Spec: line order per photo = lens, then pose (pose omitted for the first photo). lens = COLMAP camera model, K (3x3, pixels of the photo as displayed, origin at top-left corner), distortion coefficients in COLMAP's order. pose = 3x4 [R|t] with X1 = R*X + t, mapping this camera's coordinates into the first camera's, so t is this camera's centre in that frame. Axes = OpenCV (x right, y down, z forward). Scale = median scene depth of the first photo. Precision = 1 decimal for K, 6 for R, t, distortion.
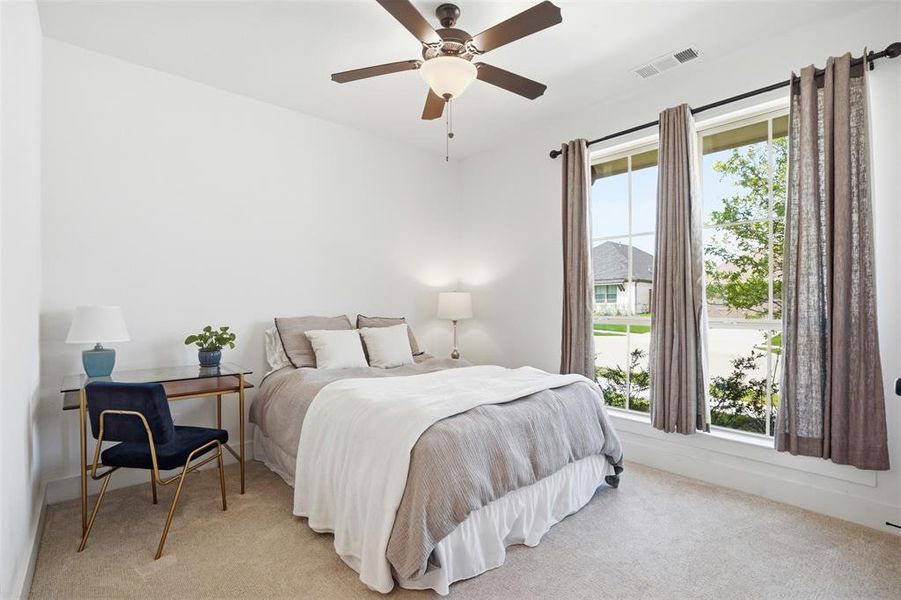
lens RADIAL K [[422.0, 0, 449.5], [0, 422.0, 297.4], [0, 0, 1]] dist [-0.042844, 0.010073]
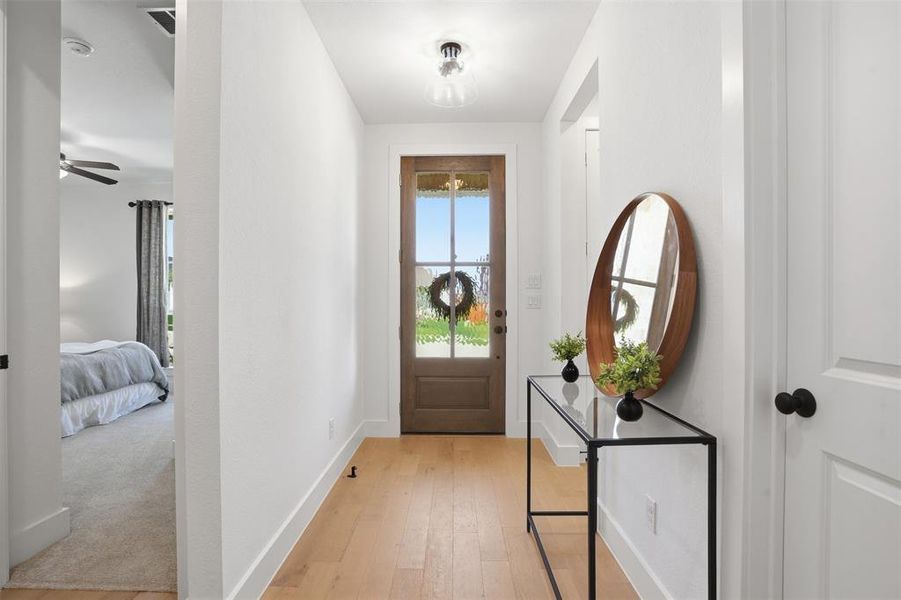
lens RADIAL K [[422.0, 0, 453.2], [0, 422.0, 293.0], [0, 0, 1]] dist [-0.042844, 0.010073]
pose [[0.669848, -0.000220, 0.742498, -0.130104], [0.006299, 0.999966, -0.005386, -0.009625], [-0.742471, 0.008284, 0.669827, -1.444829]]
